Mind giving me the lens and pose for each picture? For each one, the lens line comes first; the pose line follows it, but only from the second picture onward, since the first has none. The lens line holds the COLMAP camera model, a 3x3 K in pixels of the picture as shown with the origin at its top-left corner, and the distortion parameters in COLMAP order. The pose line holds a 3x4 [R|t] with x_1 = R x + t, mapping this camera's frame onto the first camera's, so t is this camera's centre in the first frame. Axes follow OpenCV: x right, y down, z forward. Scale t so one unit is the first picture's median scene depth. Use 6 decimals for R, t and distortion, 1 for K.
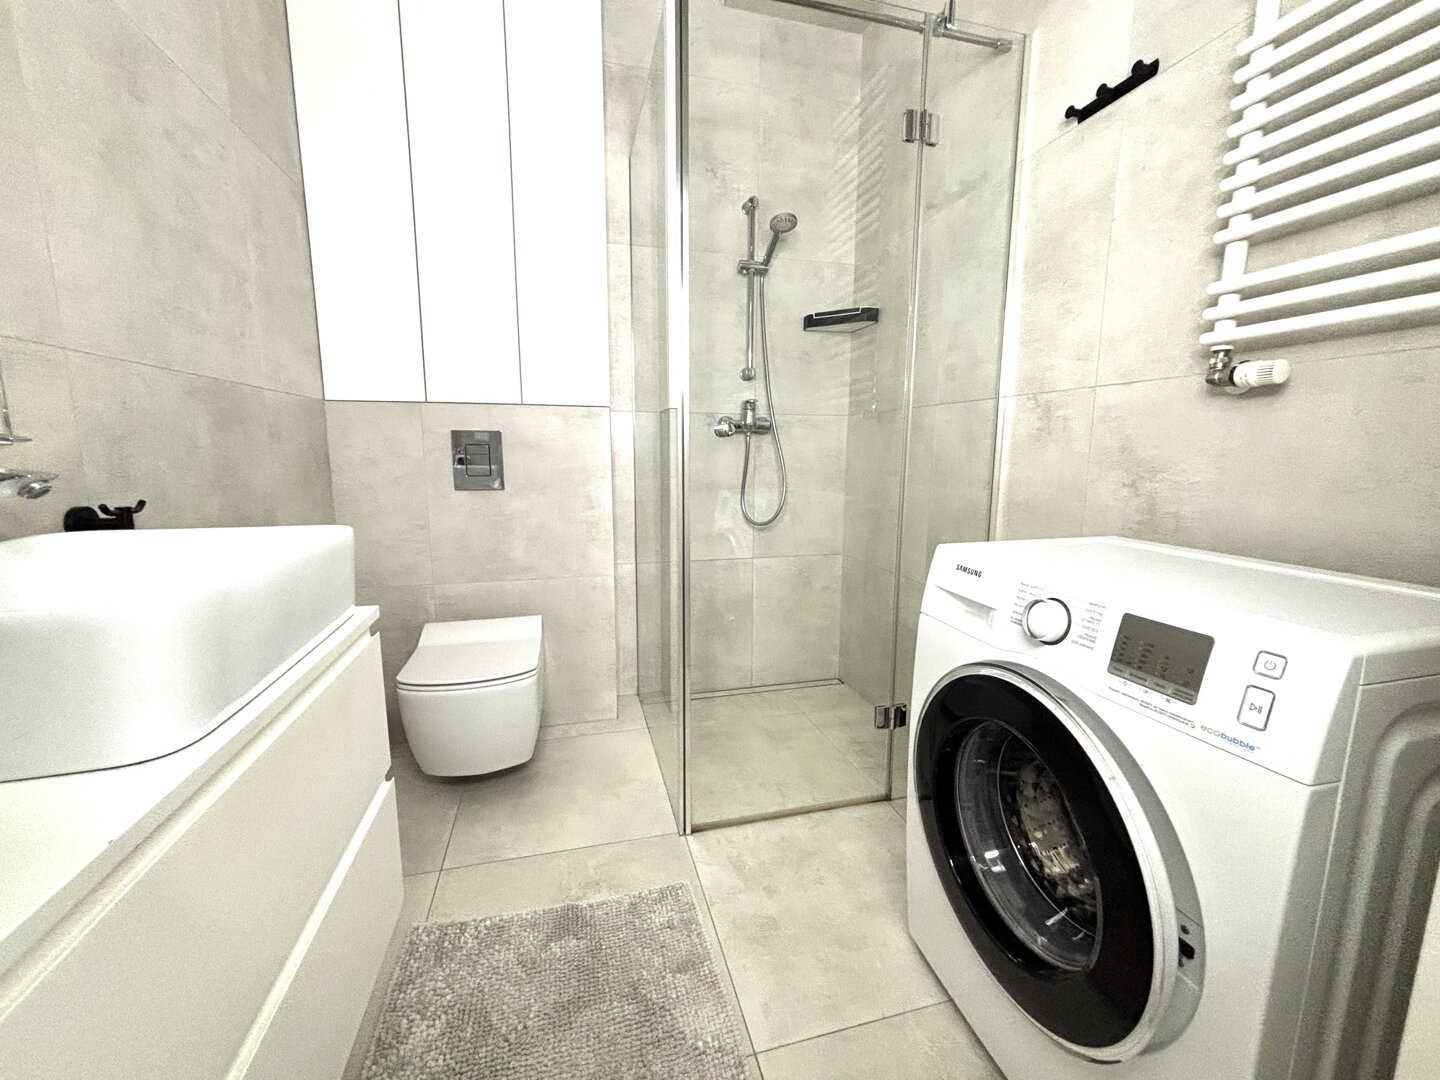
lens RADIAL K [[580.9, 0, 720.5], [0, 580.9, 539.8], [0, 0, 1]] dist [-0.004040, 0.001533]
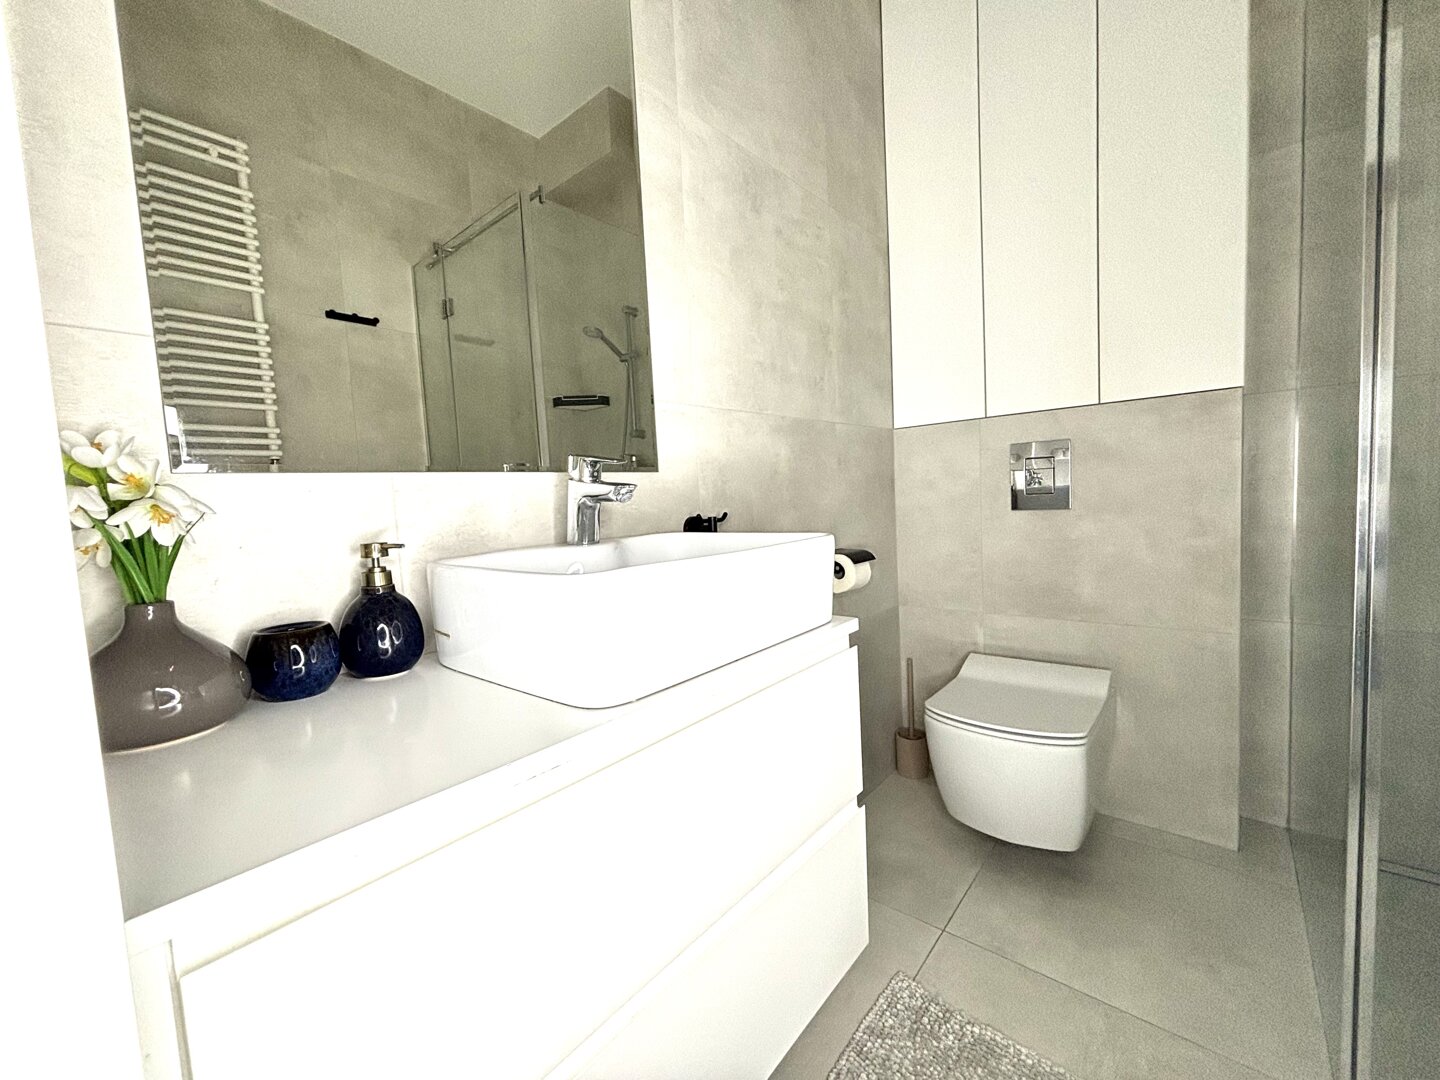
lens RADIAL K [[580.9, 0, 715.6], [0, 580.9, 541.5], [0, 0, 1]] dist [-0.004040, 0.001533]
pose [[0.556461, 0.028693, -0.830378, 0.044779], [-0.074700, 0.997084, -0.015605, 0.011666], [0.827509, 0.070713, 0.556981, 0.163513]]
